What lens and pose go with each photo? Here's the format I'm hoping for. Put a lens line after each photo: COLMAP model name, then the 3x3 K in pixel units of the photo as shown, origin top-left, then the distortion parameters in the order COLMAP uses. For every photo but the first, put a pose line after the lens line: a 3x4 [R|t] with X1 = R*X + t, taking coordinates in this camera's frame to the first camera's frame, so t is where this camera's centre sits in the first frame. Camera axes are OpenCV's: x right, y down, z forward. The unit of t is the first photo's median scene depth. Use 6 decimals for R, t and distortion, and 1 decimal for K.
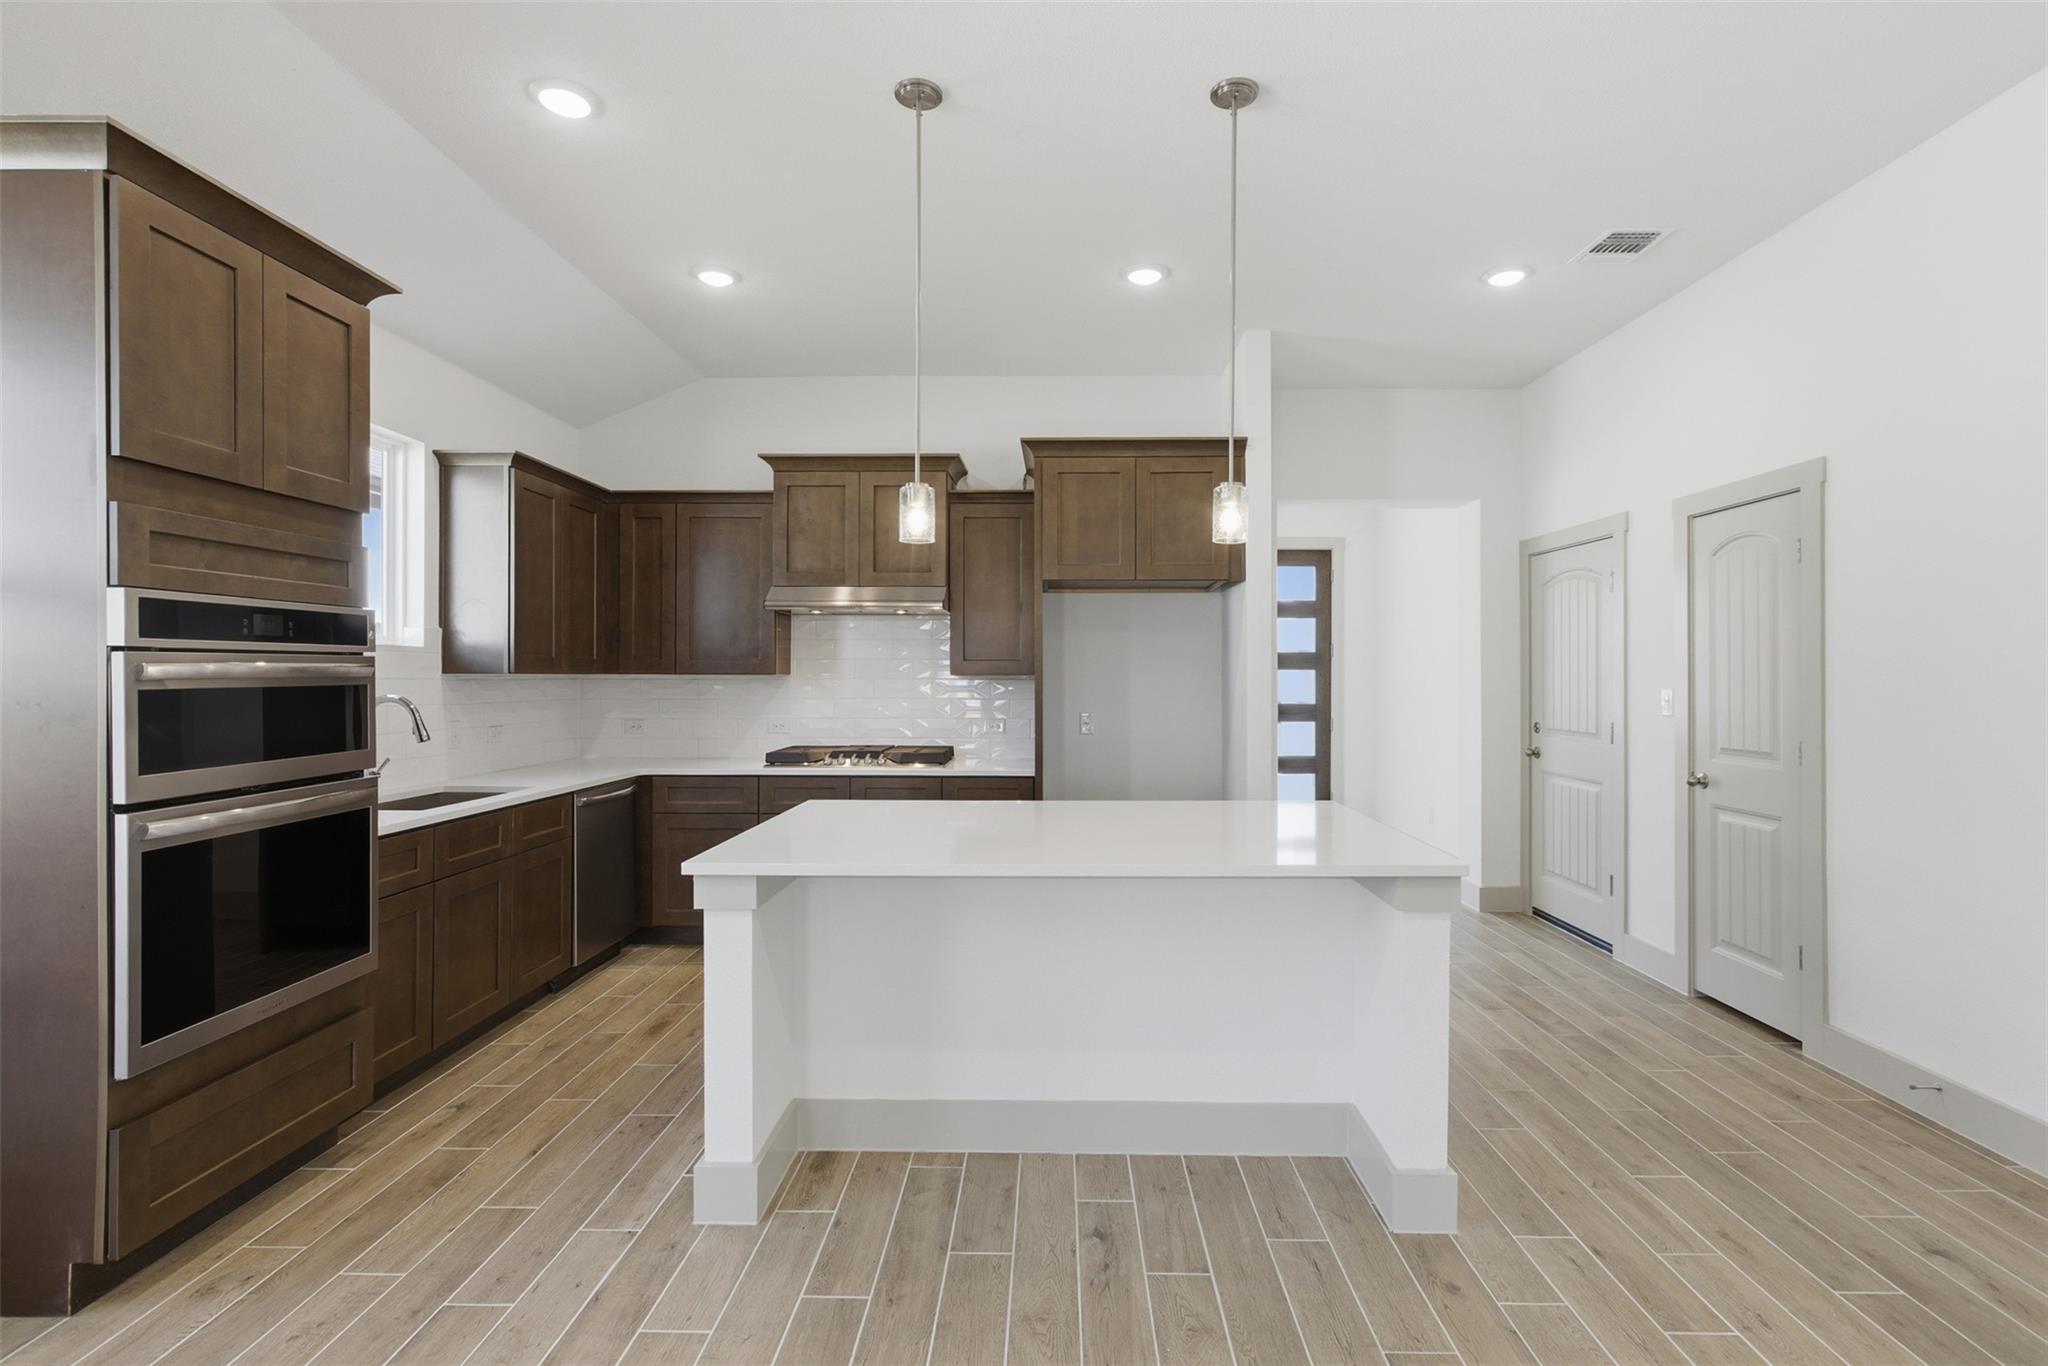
lens RADIAL K [[957.4, 0, 1047.3], [0, 957.4, 679.6], [0, 0, 1]] dist [-0.001023, 0.000440]
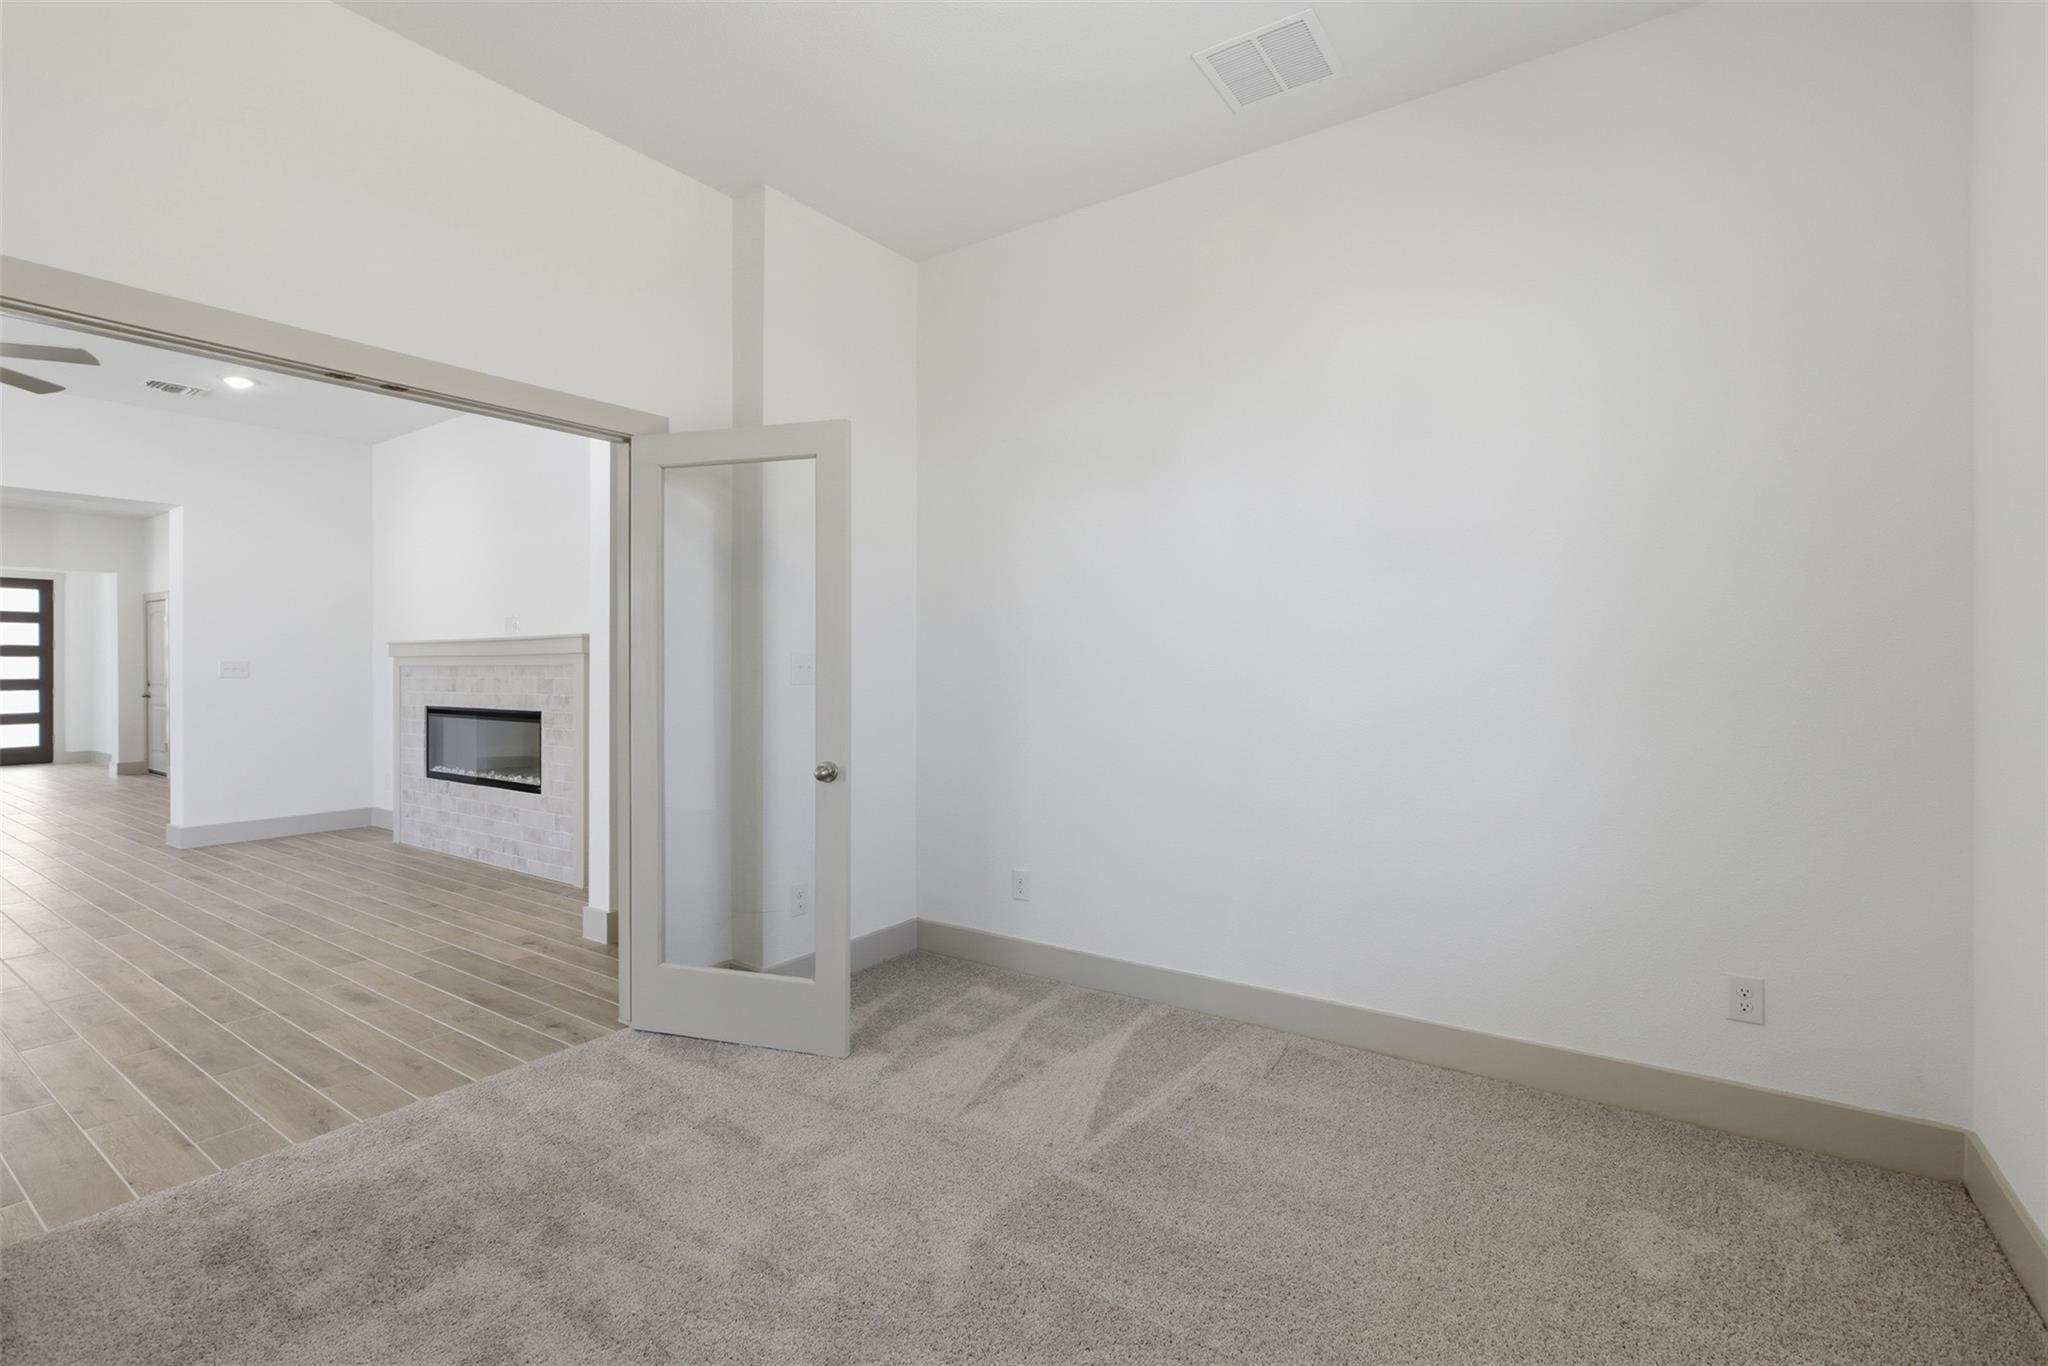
lens RADIAL K [[935.3, 0, 1010.8], [0, 935.3, 668.9], [0, 0, 1]] dist [-0.002889, -0.000053]
pose [[0.566441, -0.002856, 0.824097, -0.213748], [0.007067, 0.999974, -0.001392, 0.065437], [-0.824072, 0.006612, 0.566447, -3.393289]]
